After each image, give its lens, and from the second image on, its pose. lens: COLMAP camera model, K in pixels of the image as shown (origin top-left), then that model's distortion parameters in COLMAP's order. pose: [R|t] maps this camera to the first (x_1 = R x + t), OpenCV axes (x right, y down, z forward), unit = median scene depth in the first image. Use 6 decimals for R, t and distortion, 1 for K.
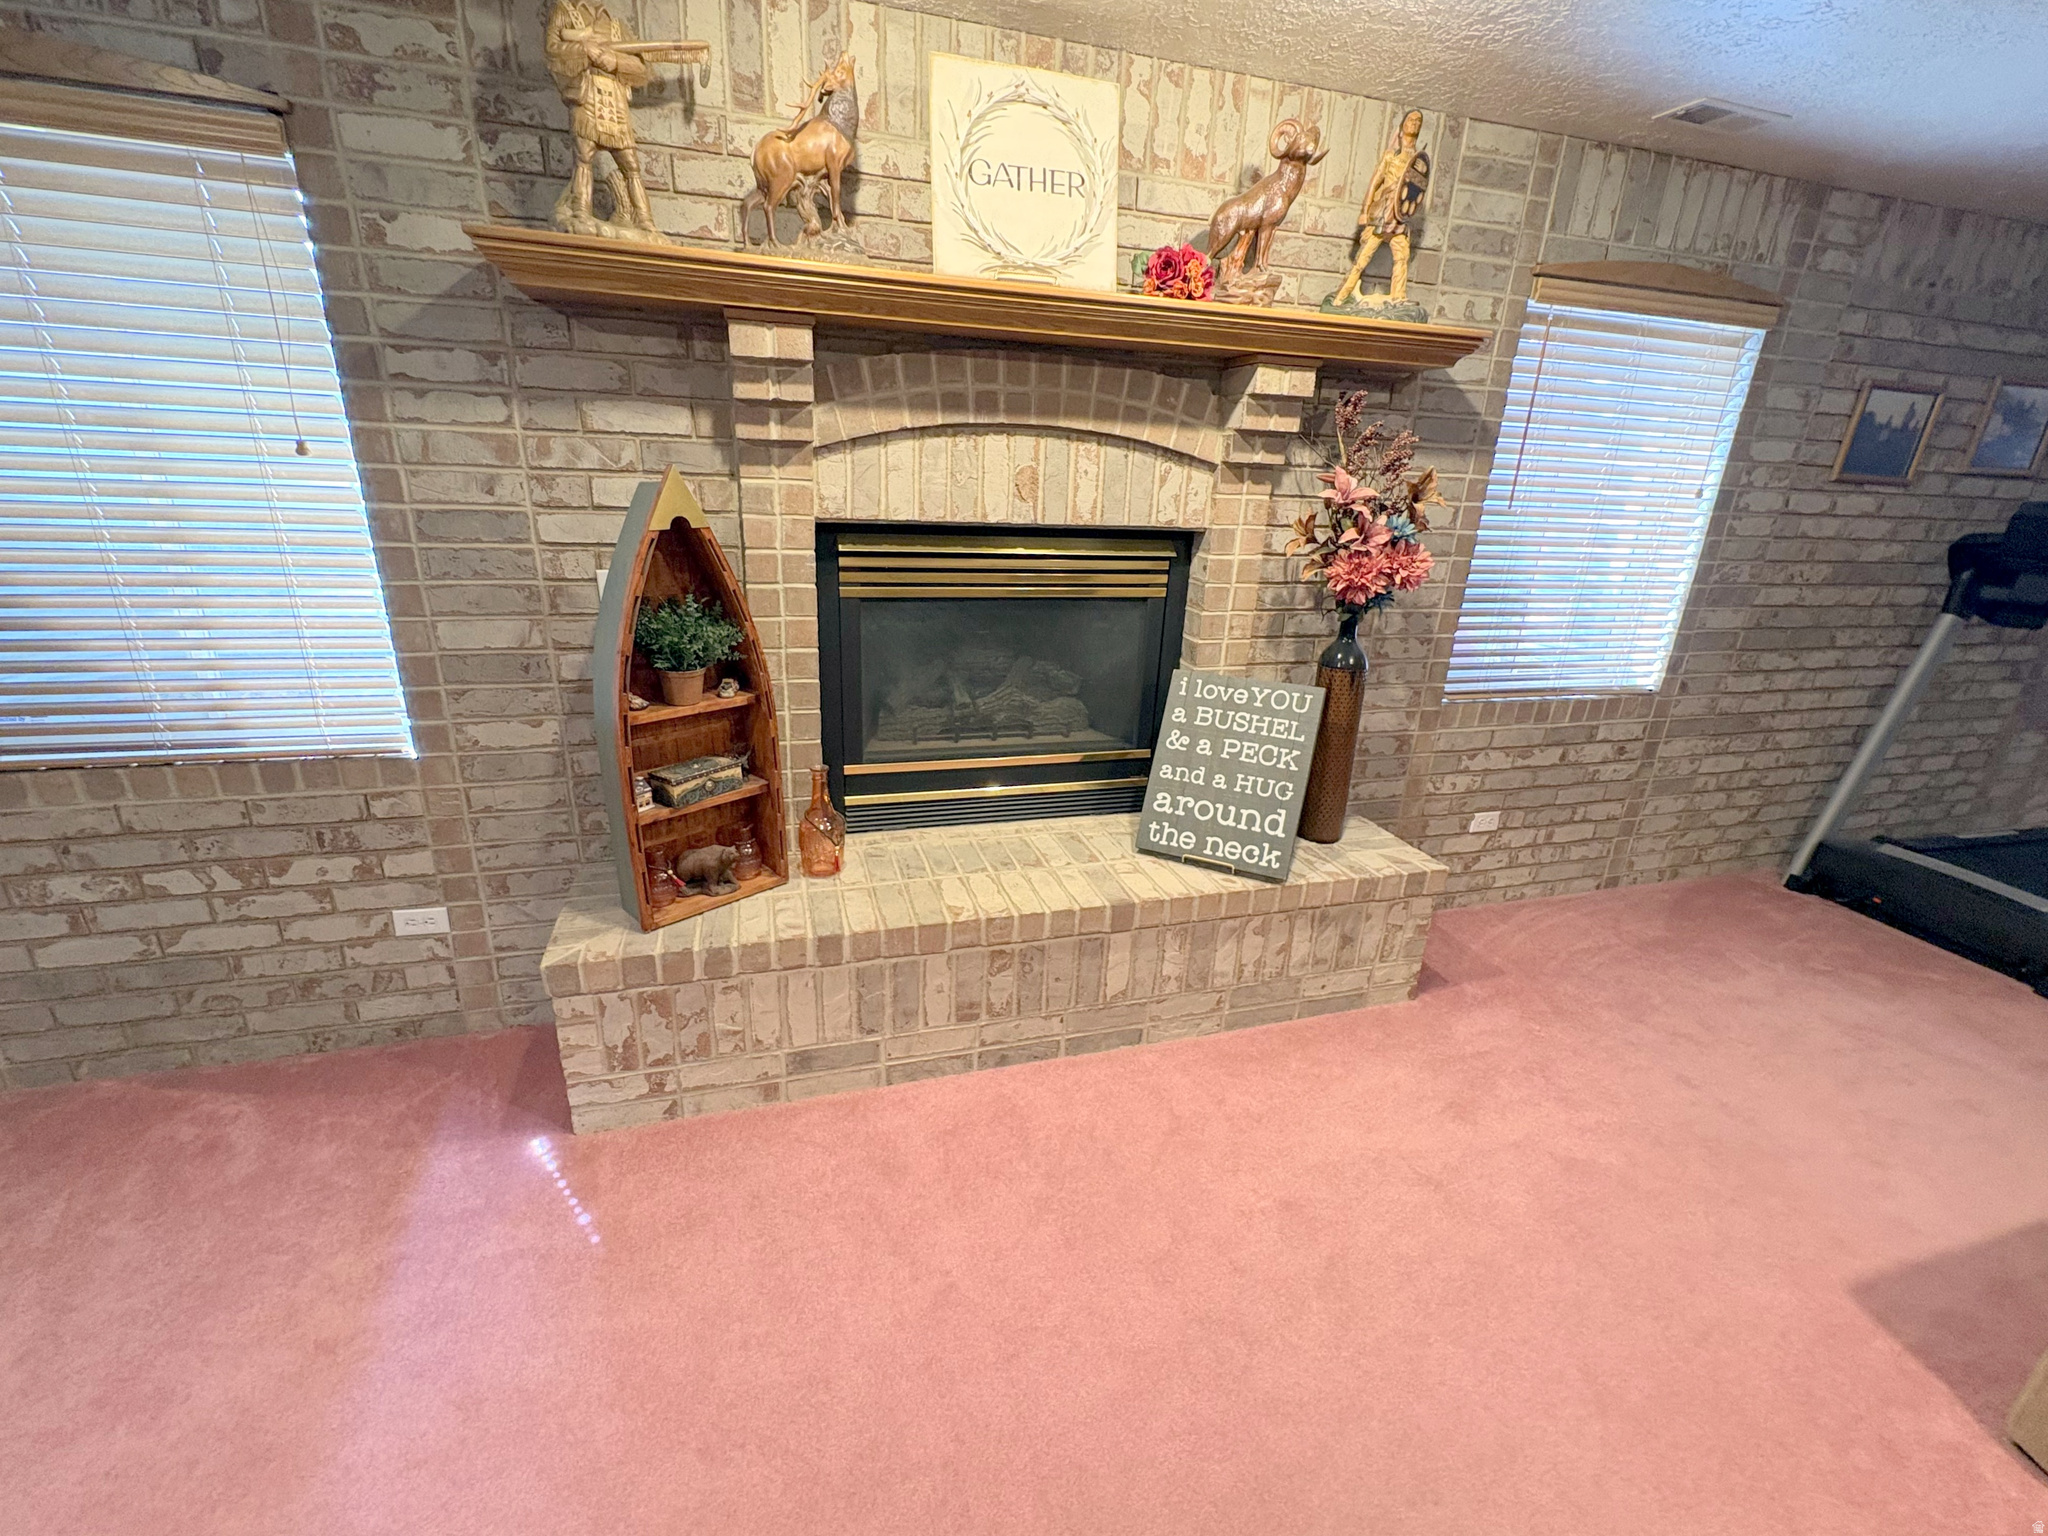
lens RADIAL K [[869.2, 0, 1024.7], [0, 869.2, 766.1], [0, 0, 1]] dist [0.001587, -0.000002]
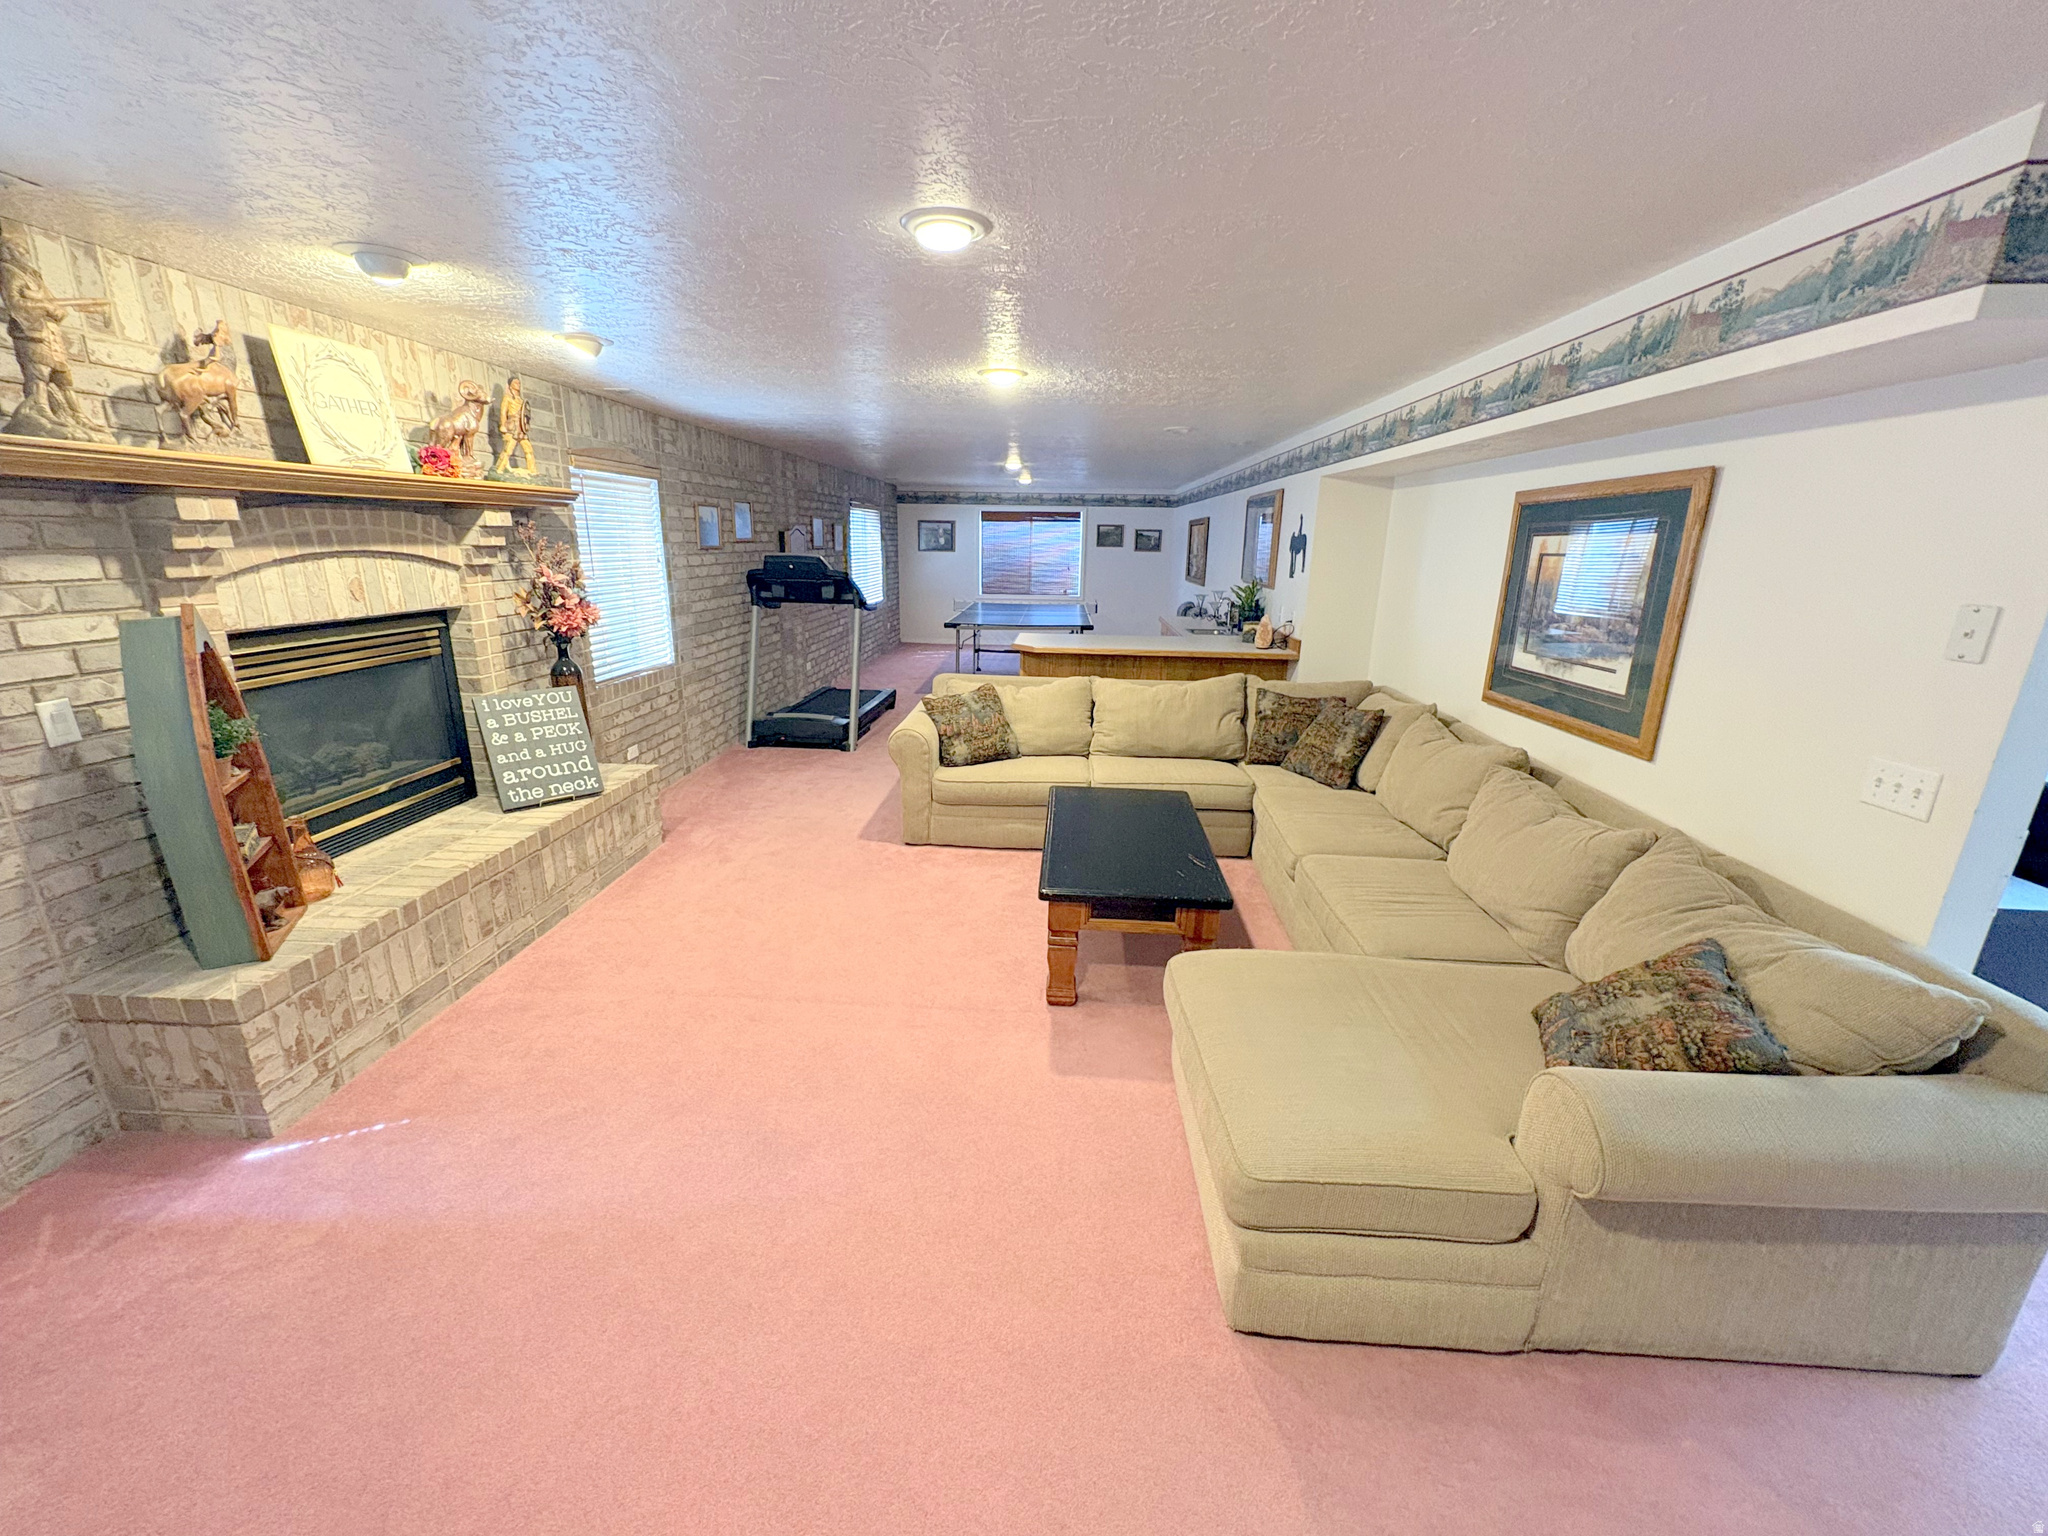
lens RADIAL K [[811.0, 0, 1021.7], [0, 811.0, 777.1], [0, 0, 1]] dist [0.004071, -0.000323]
pose [[0.339377, -0.301879, 0.890894, -0.893239], [0.306912, 0.930810, 0.198490, 0.035736], [-0.889173, 0.206064, 0.408546, -0.459191]]
